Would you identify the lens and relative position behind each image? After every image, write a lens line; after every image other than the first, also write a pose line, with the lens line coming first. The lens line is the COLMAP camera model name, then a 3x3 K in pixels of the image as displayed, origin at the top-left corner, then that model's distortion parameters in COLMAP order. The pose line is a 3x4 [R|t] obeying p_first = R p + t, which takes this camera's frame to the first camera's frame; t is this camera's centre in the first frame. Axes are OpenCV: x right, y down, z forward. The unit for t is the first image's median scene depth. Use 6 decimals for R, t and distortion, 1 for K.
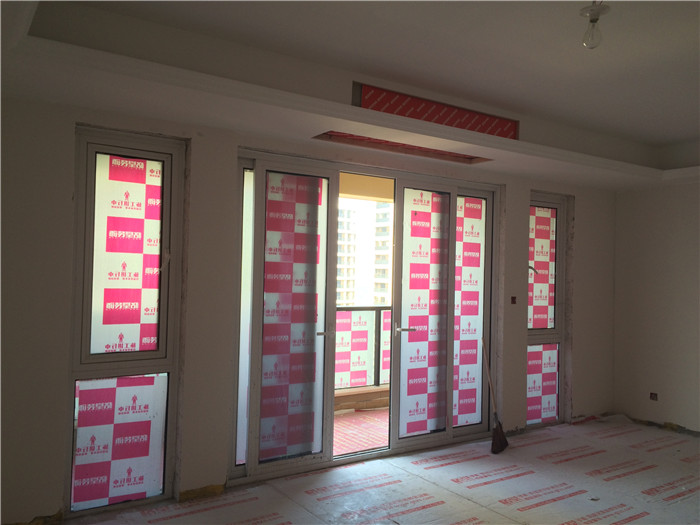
lens RADIAL K [[592.0, 0, 346.6], [0, 592.0, 260.6], [0, 0, 1]] dist [0.075079, -0.095657]
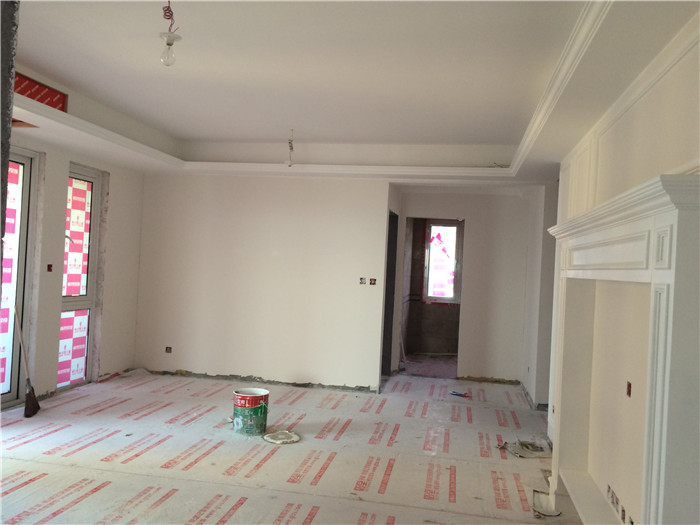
lens RADIAL K [[592.0, 0, 350.2], [0, 592.0, 262.3], [0, 0, 1]] dist [0.075079, -0.095657]
pose [[0.698058, 0.018268, 0.715808, -0.092543], [-0.049734, 0.998497, 0.023018, 0.007459], [-0.714312, -0.051667, 0.697917, -0.079969]]
